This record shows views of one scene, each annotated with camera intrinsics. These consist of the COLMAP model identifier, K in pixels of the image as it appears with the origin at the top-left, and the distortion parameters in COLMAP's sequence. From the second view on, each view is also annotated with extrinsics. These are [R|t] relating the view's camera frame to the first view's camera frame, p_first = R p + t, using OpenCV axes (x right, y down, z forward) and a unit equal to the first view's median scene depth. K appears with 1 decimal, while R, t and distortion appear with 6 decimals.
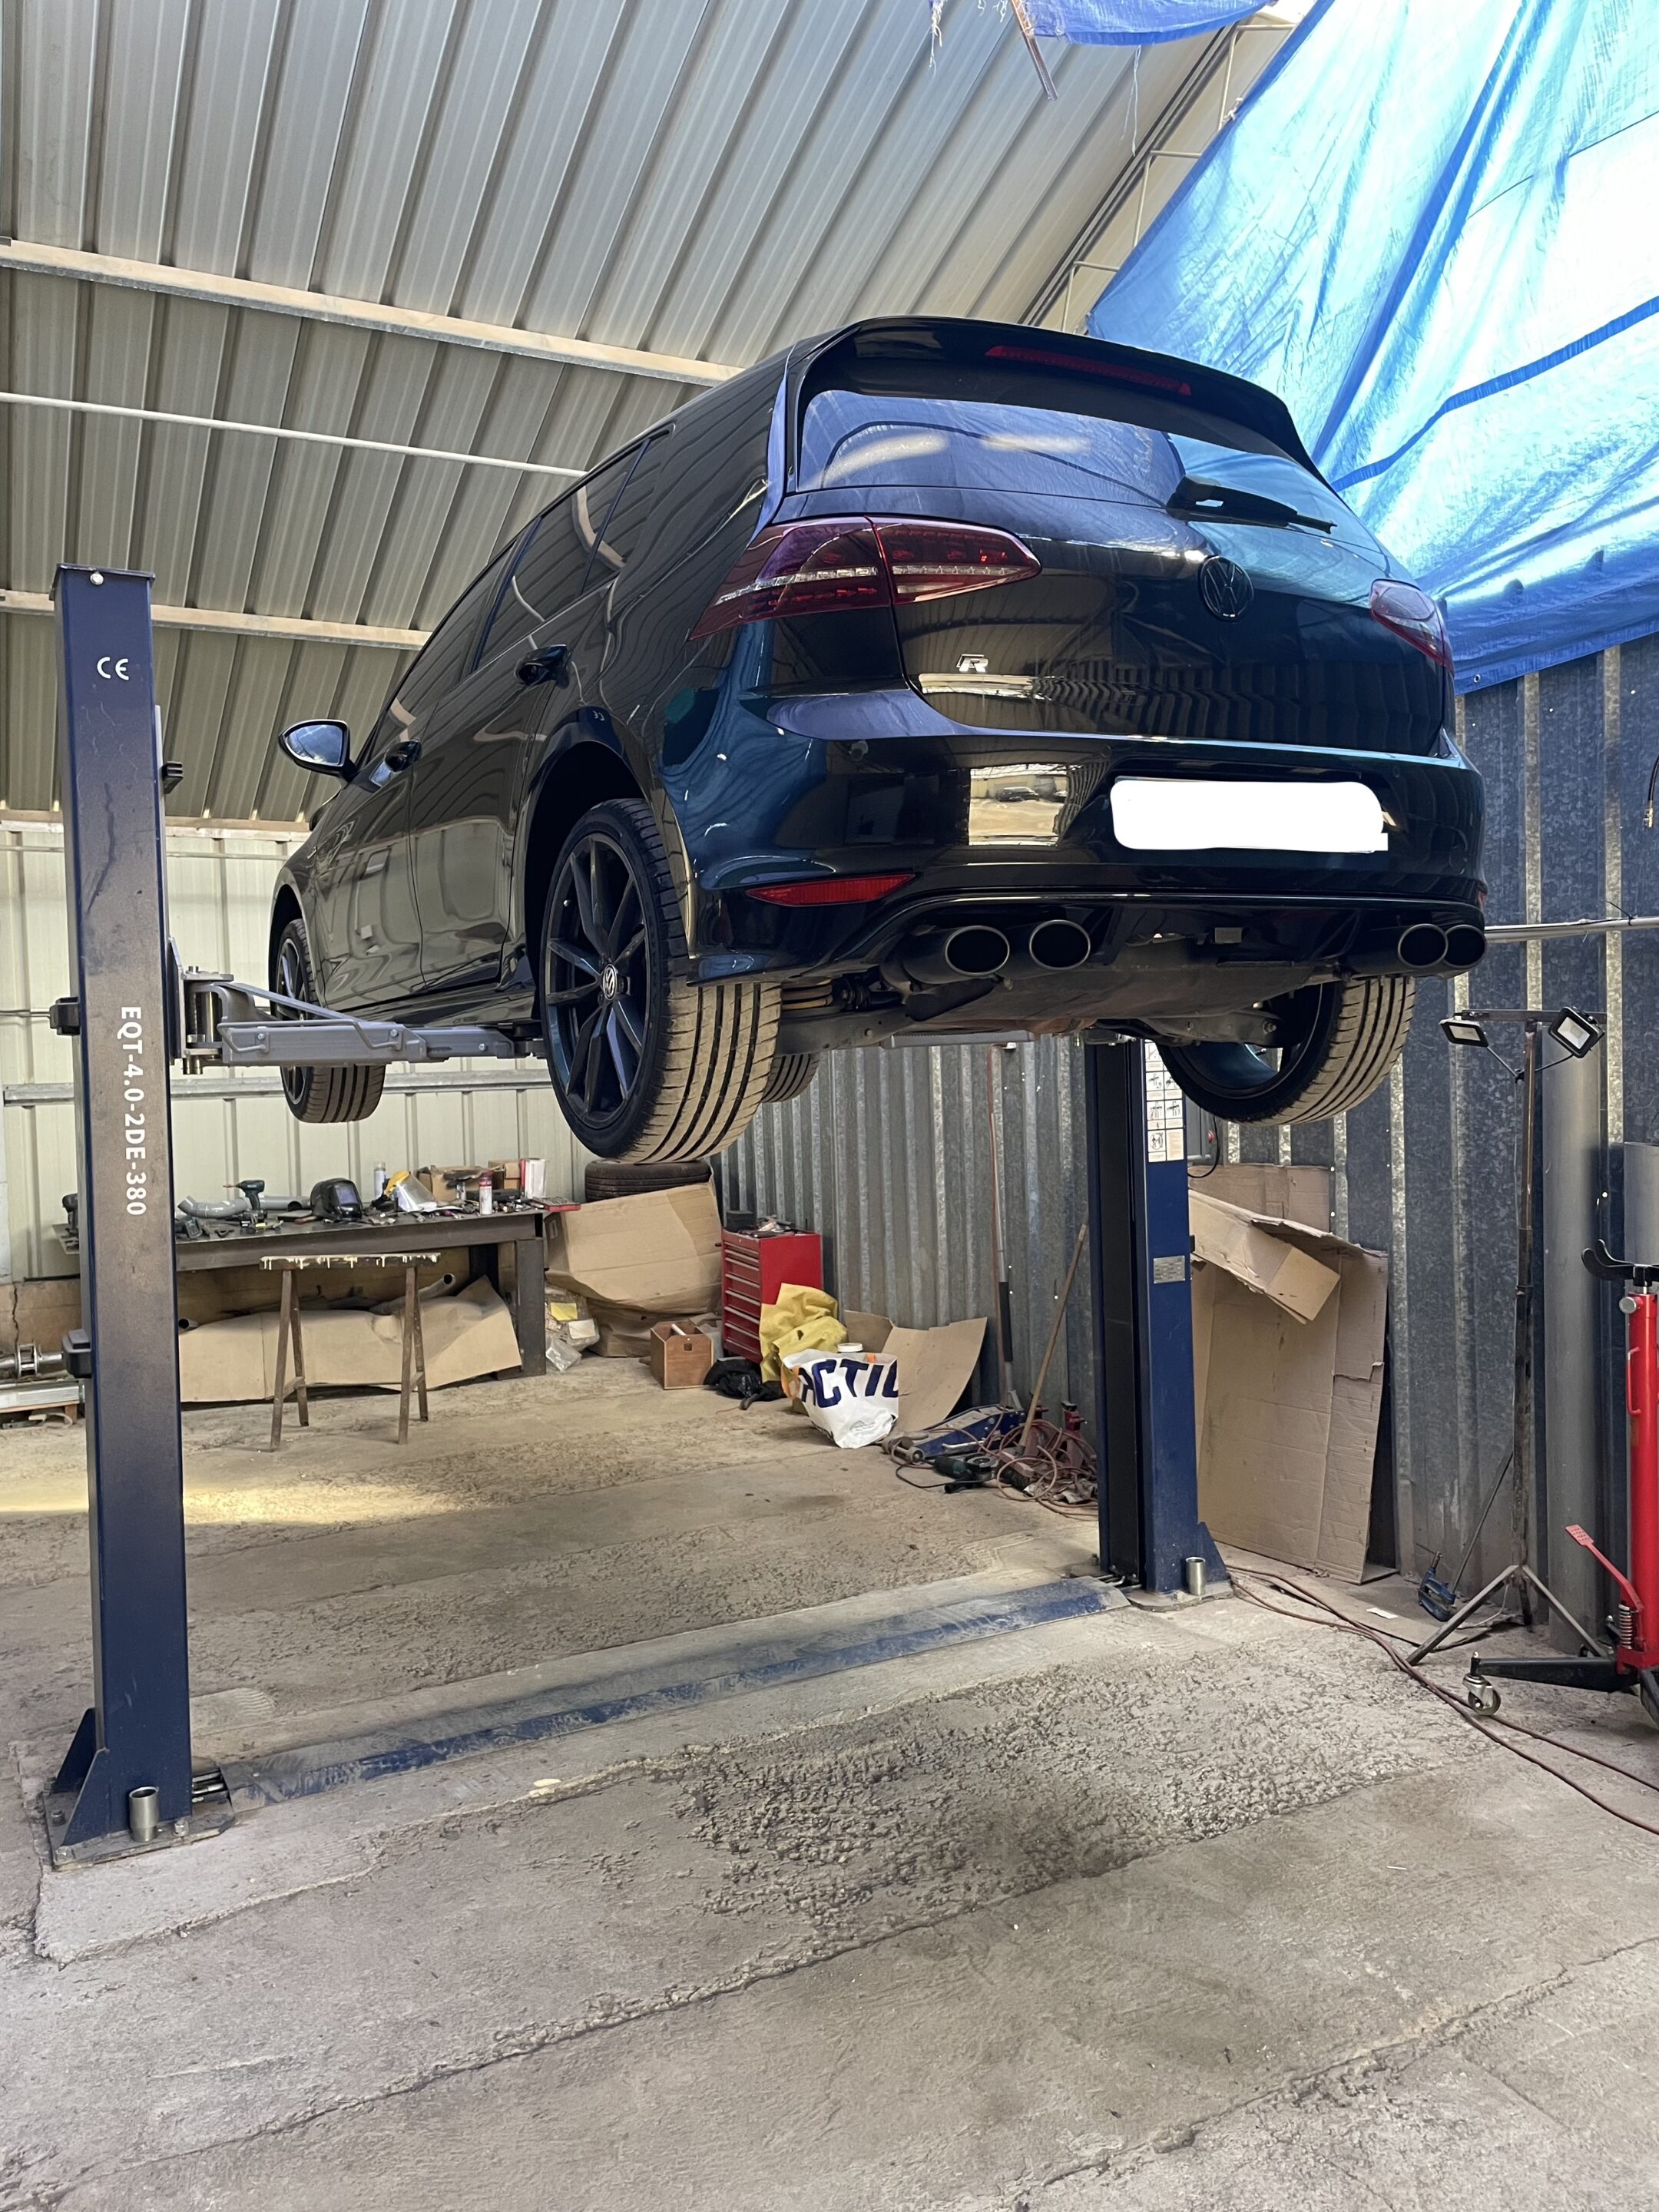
lens RADIAL K [[1656.6, 0, 829.5], [0, 1656.6, 1106.0], [0, 0, 1]] dist [0.104003, -0.127855]
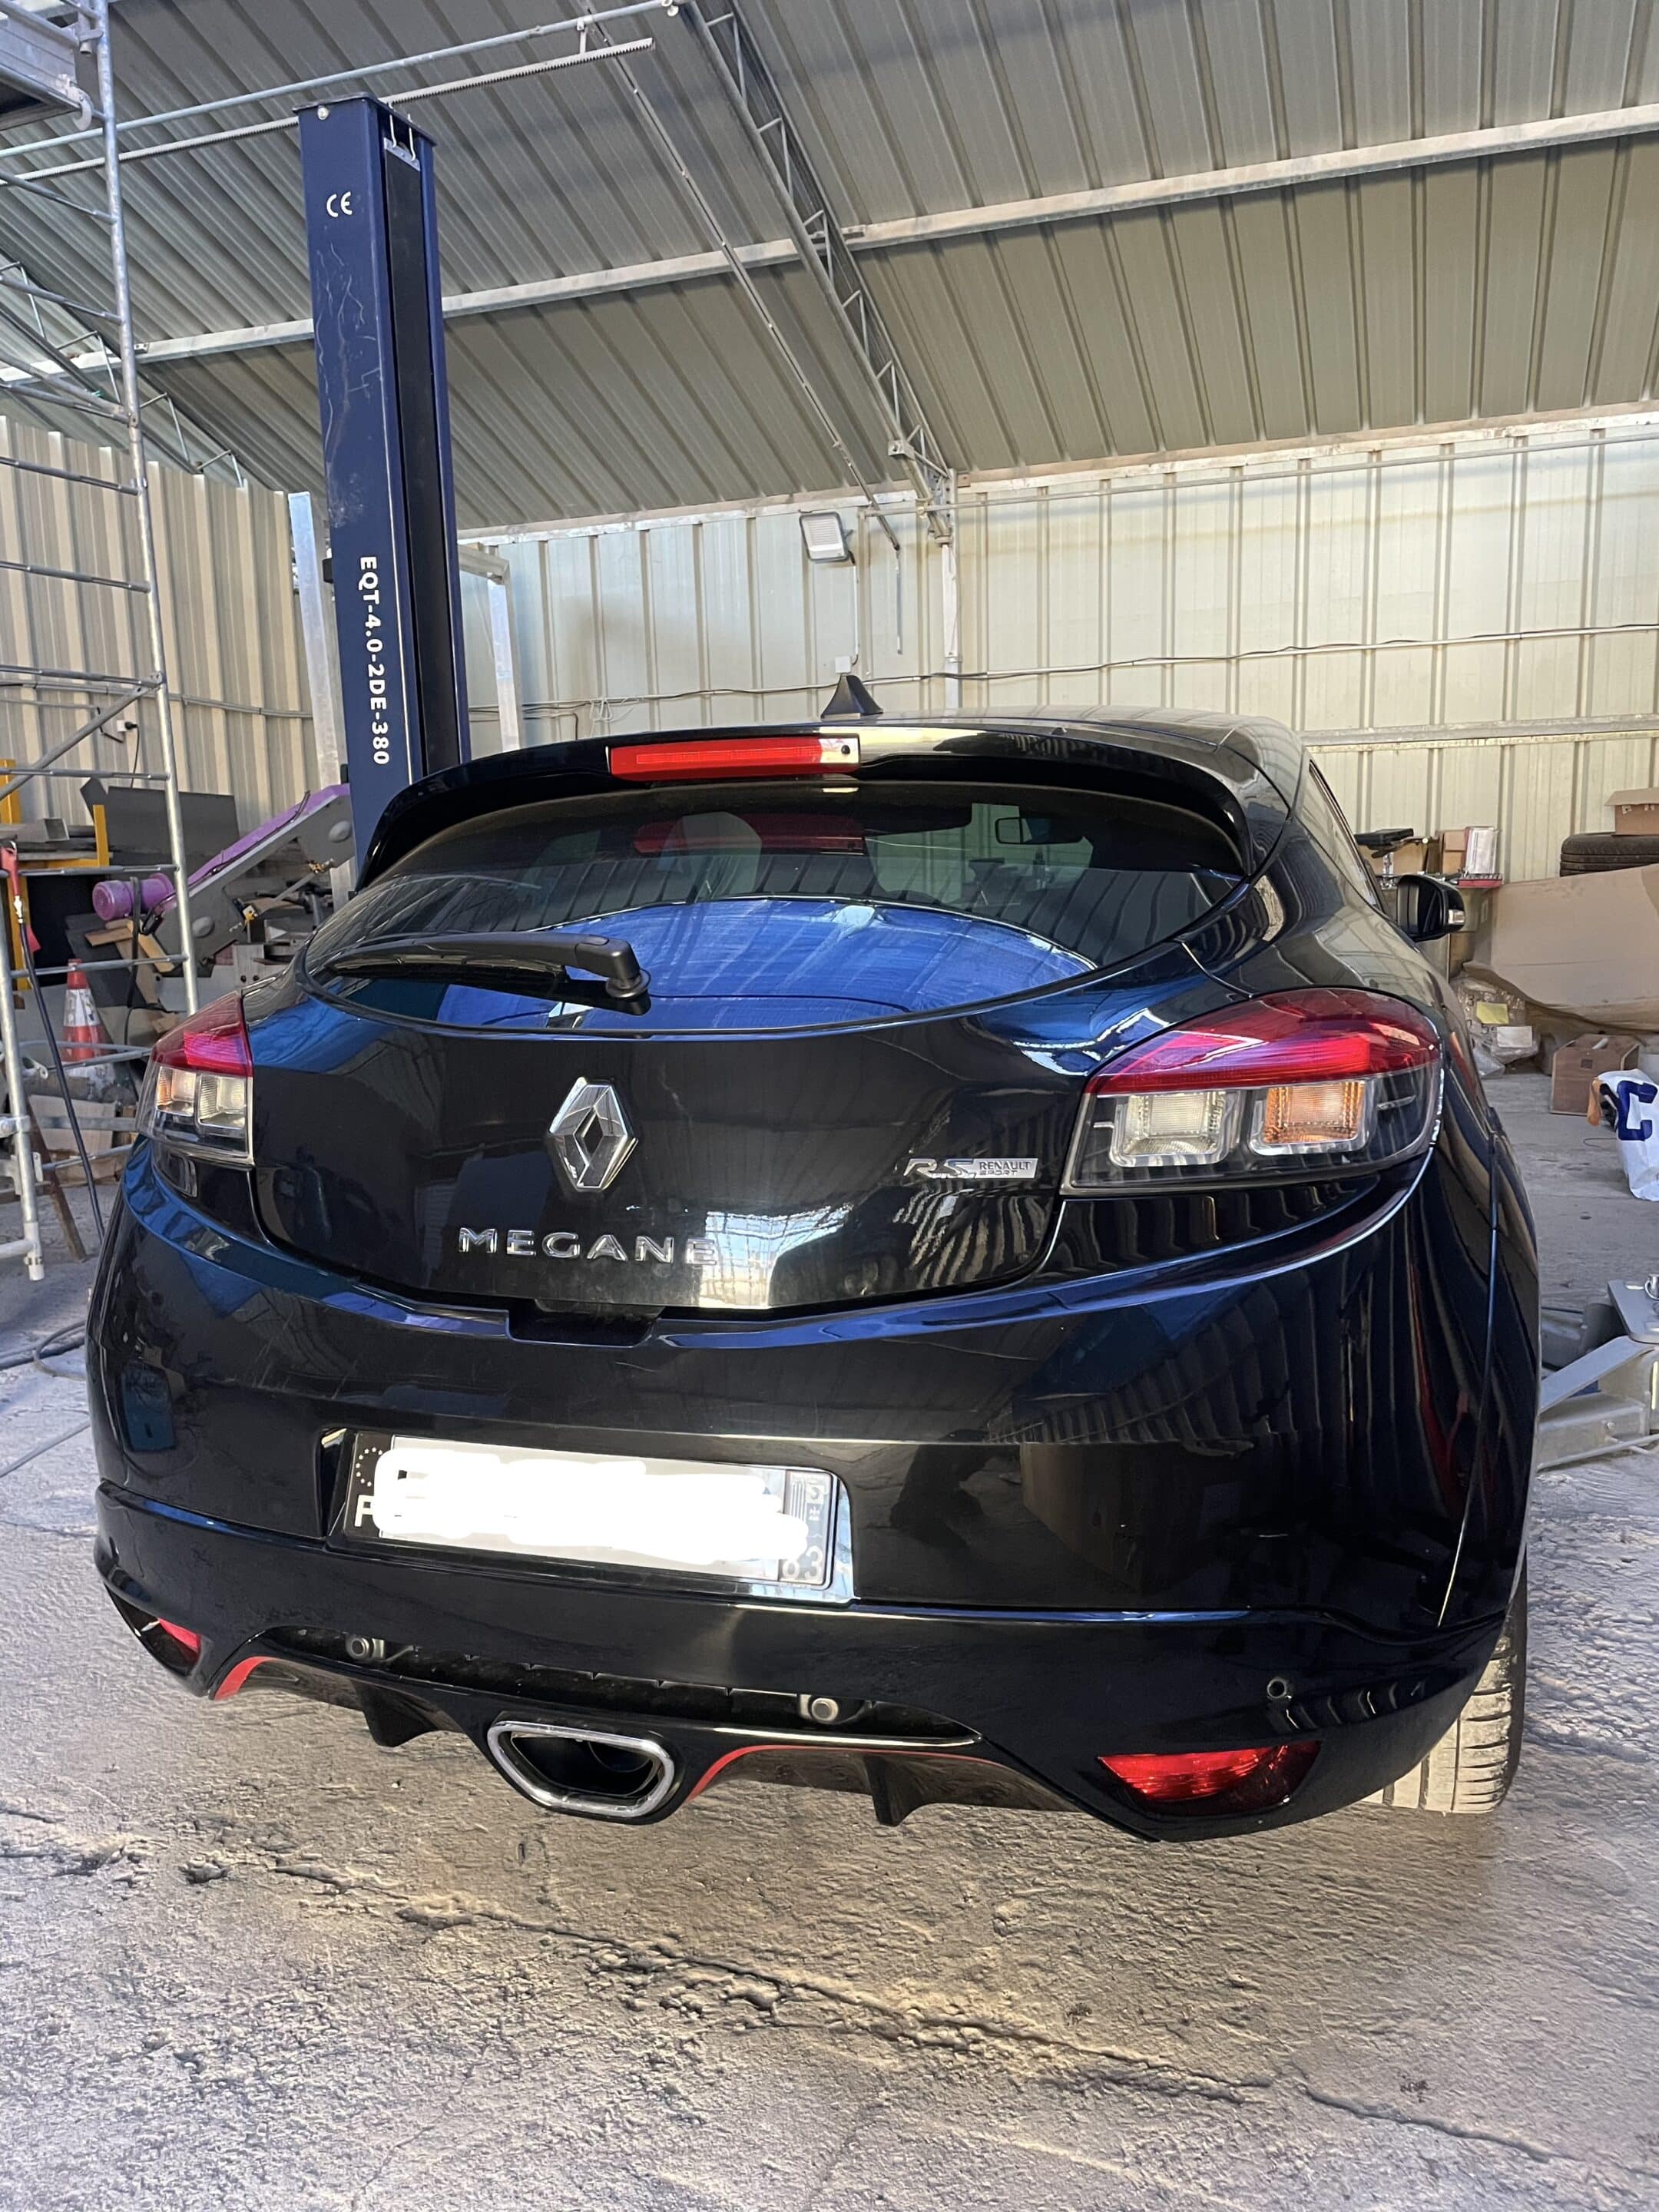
lens RADIAL K [[1656.6, 0, 829.5], [0, 1656.6, 1106.0], [0, 0, 1]] dist [0.104003, -0.127855]
pose [[0.686412, 0.132999, -0.714947, 0.462295], [-0.020772, 0.986318, 0.163538, 0.081239], [0.726916, -0.097403, 0.679784, 0.382087]]
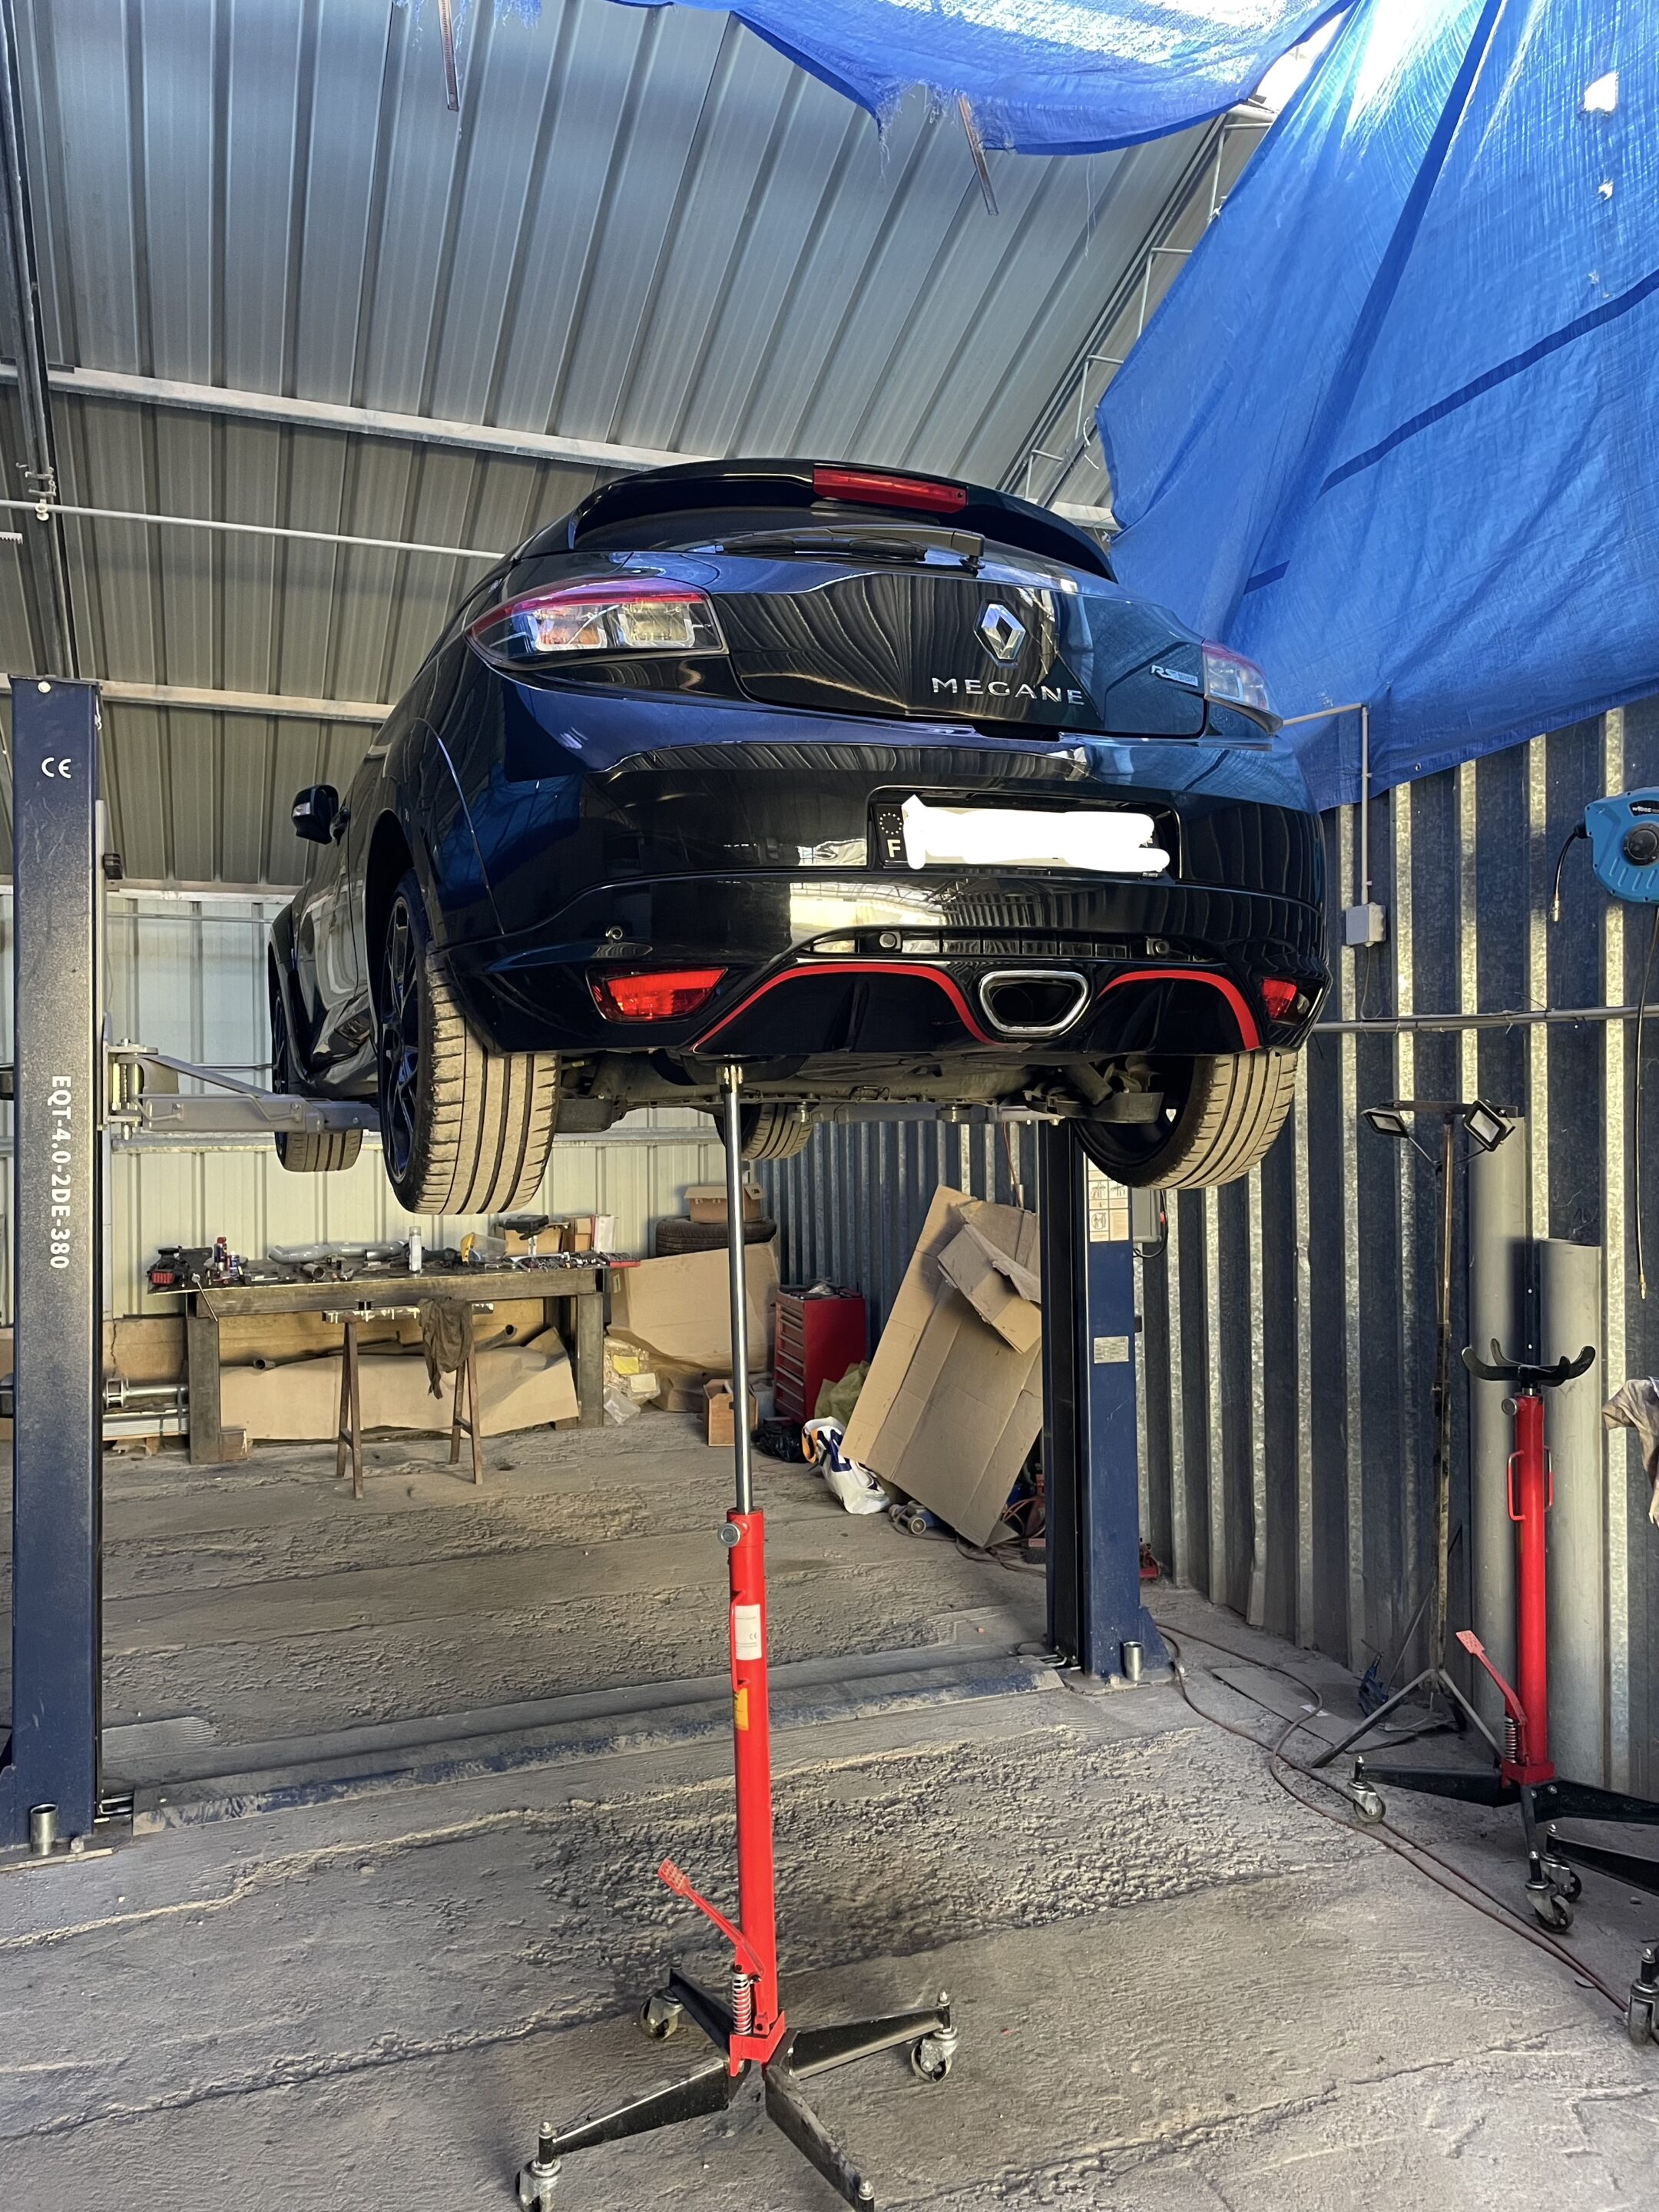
lens RADIAL K [[1651.6, 0, 831.9], [0, 1651.6, 1108.2], [0, 0, 1]] dist [0.106135, -0.121461]
pose [[0.993364, 0.020457, -0.113181, 0.165065], [-0.024118, 0.999226, -0.031071, -0.013512], [0.112458, 0.033595, 0.993088, -0.017867]]
